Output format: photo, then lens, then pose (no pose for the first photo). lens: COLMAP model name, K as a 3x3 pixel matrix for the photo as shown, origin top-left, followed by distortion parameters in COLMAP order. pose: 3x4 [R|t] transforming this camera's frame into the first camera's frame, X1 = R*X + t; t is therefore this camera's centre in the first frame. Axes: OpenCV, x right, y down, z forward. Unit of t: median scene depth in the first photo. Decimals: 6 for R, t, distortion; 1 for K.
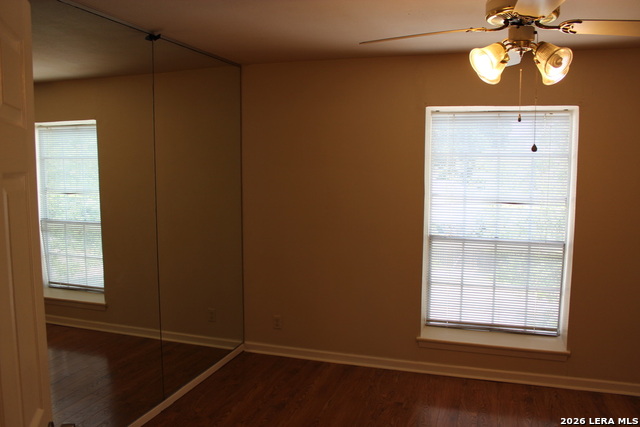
lens RADIAL K [[530.5, 0, 327.5], [0, 530.5, 214.5], [0, 0, 1]] dist [-0.173458, 0.154091]
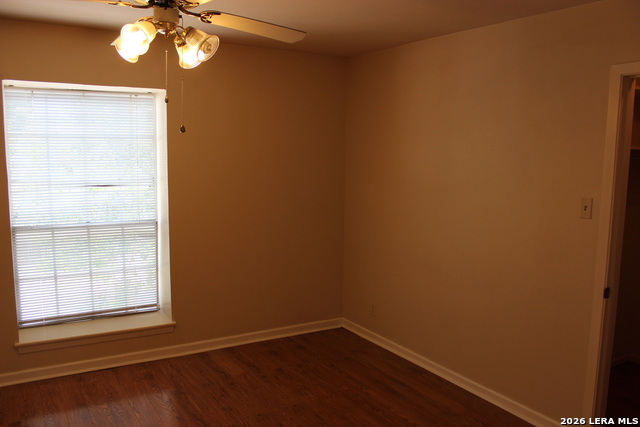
lens RADIAL K [[530.5, 0, 327.5], [0, 530.5, 214.5], [0, 0, 1]] dist [-0.173458, 0.154091]
pose [[0.655416, -0.089882, 0.749901, -0.102191], [0.063869, 0.995933, 0.063549, -0.002405], [-0.752563, 0.006244, 0.658491, 0.044330]]
